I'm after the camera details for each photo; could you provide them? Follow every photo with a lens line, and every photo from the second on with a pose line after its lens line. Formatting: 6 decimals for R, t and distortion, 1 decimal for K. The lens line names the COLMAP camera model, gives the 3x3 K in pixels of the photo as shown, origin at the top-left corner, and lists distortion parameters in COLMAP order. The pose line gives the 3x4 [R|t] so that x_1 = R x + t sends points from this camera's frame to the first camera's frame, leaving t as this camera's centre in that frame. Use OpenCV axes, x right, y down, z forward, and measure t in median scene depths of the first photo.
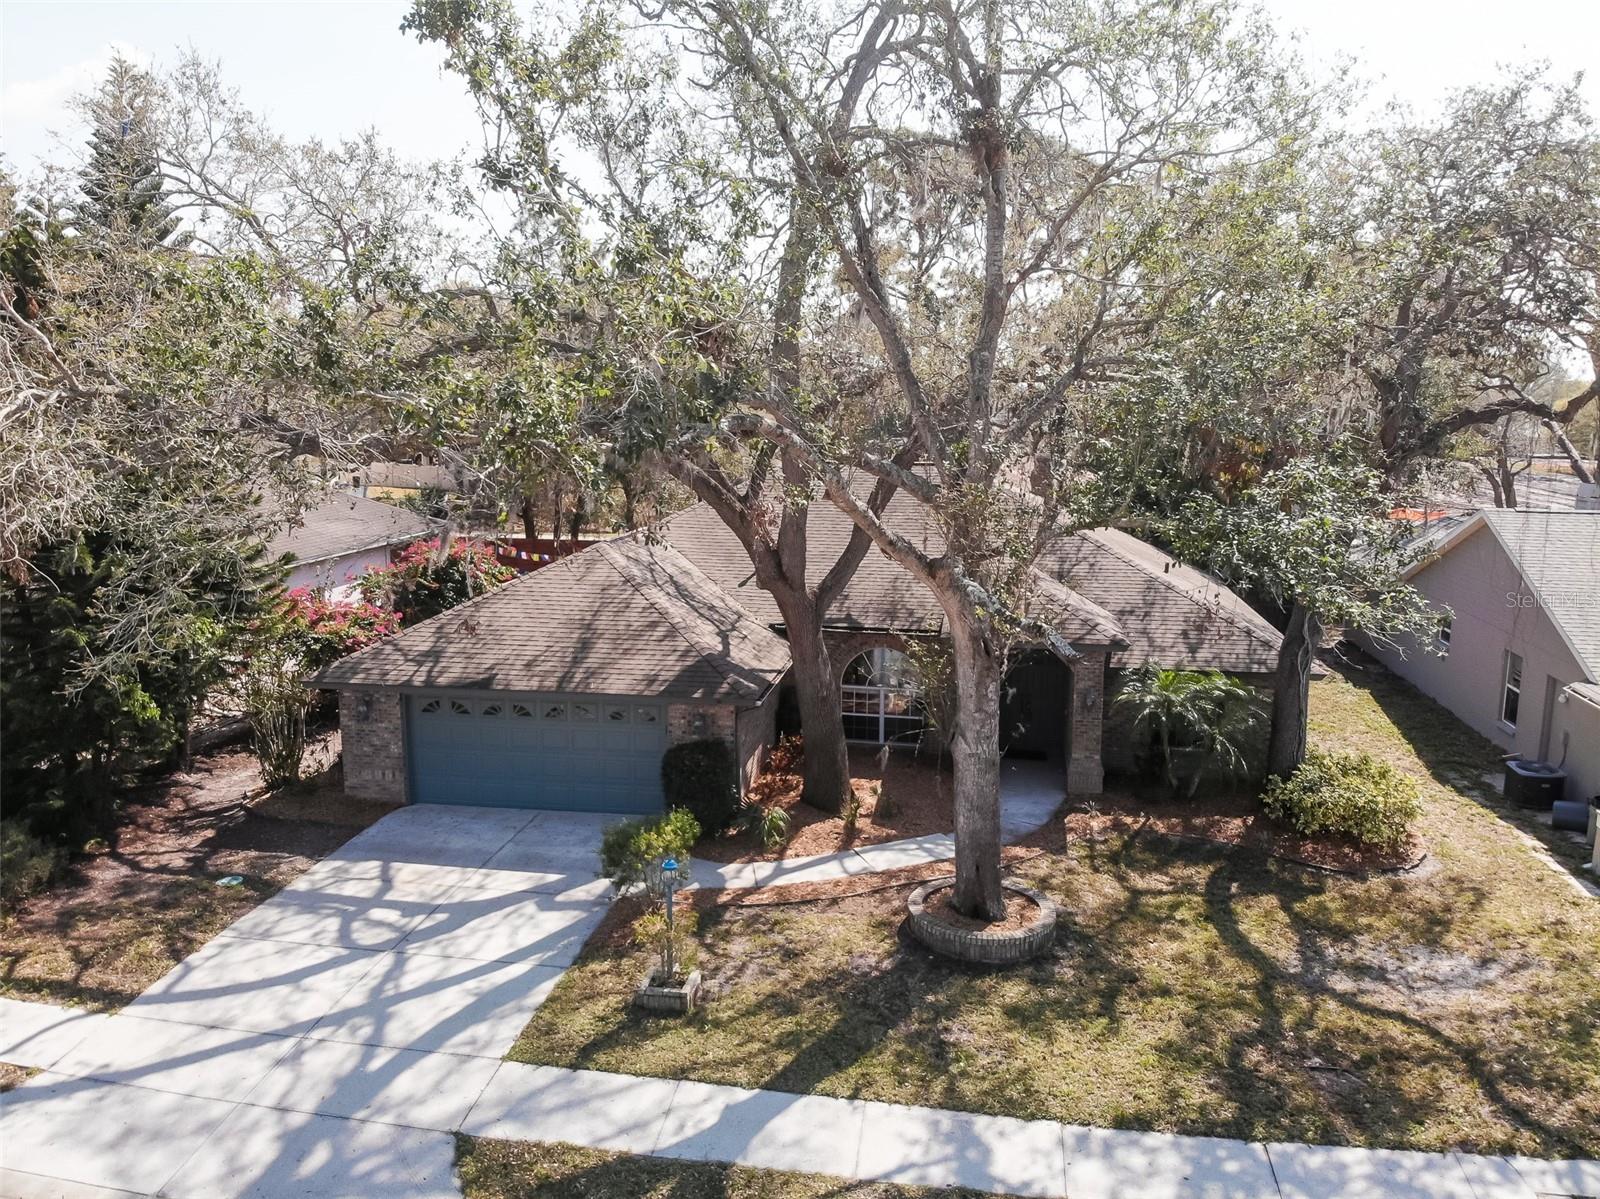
lens RADIAL K [[1170.9, 0, 801.6], [0, 1170.9, 592.3], [0, 0, 1]] dist [0.060473, -0.168869]
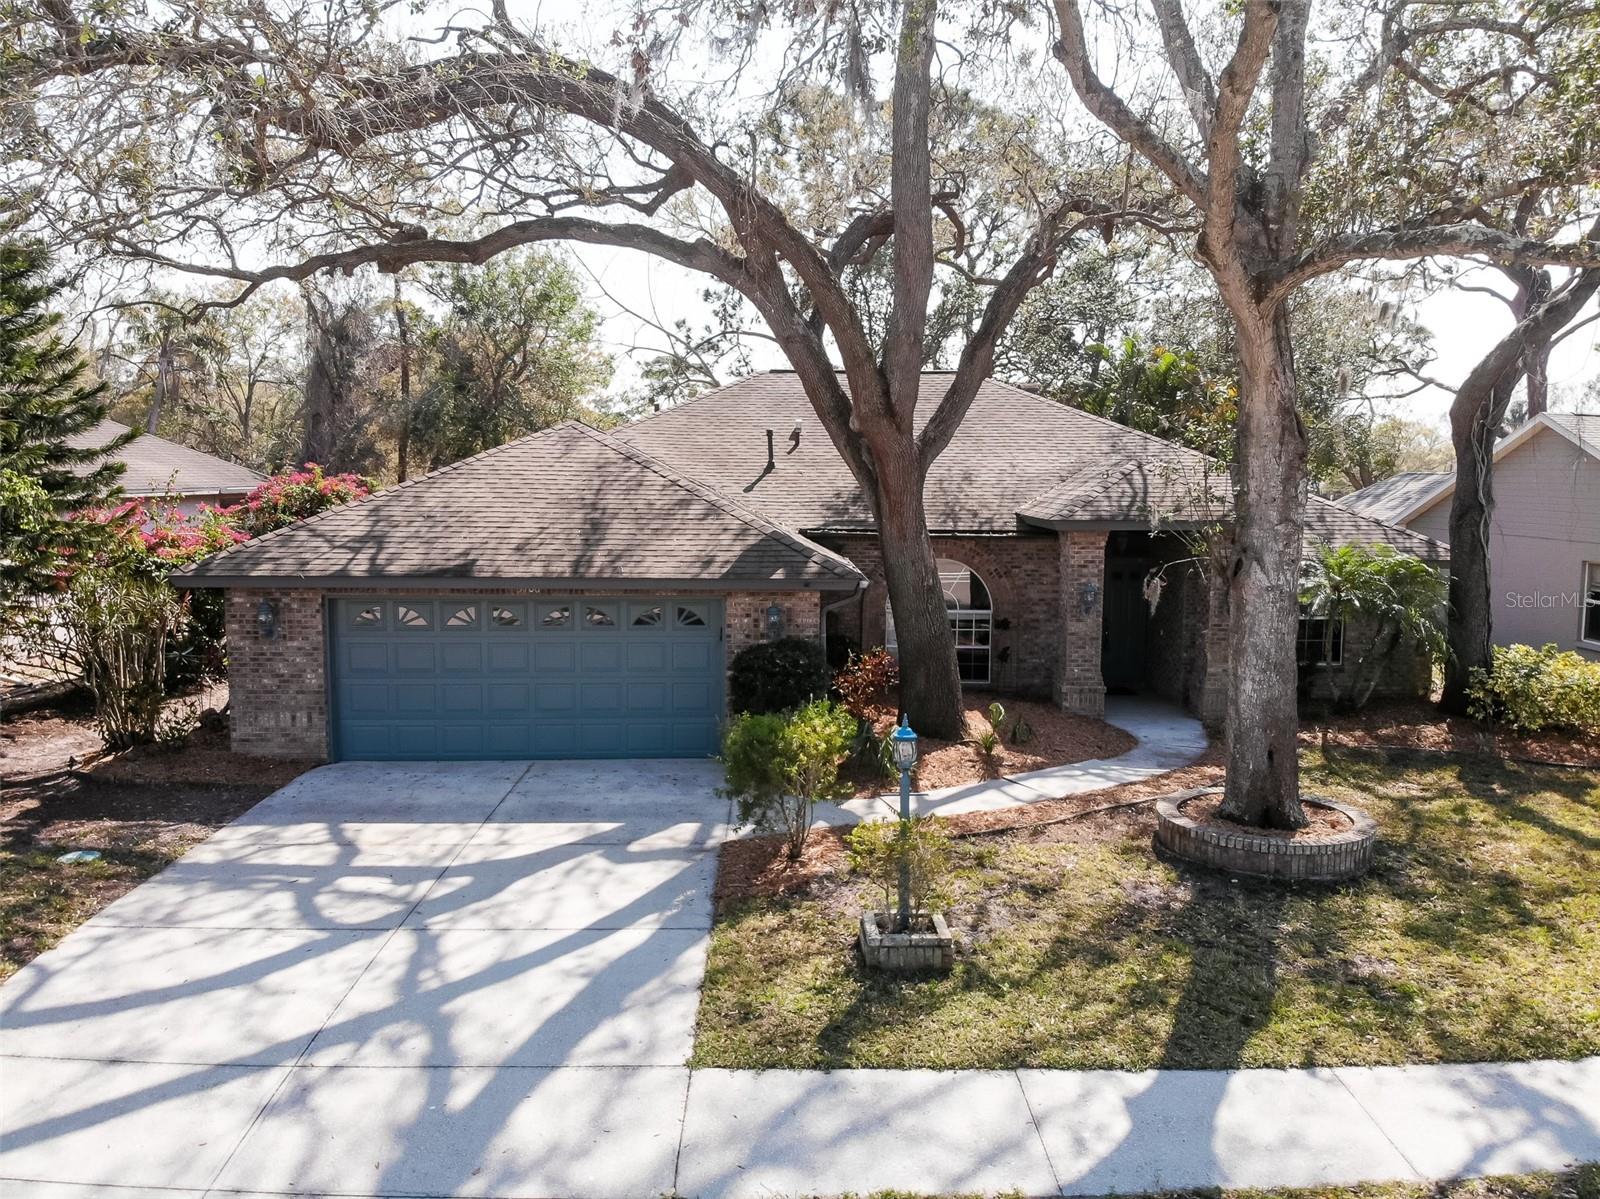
lens RADIAL K [[1170.9, 0, 801.6], [0, 1170.9, 592.3], [0, 0, 1]] dist [0.060473, -0.168869]
pose [[0.981906, -0.015362, 0.188744, -0.257866], [0.027655, 0.997651, -0.062673, 0.175975], [-0.187337, 0.066759, 0.980024, 0.359612]]
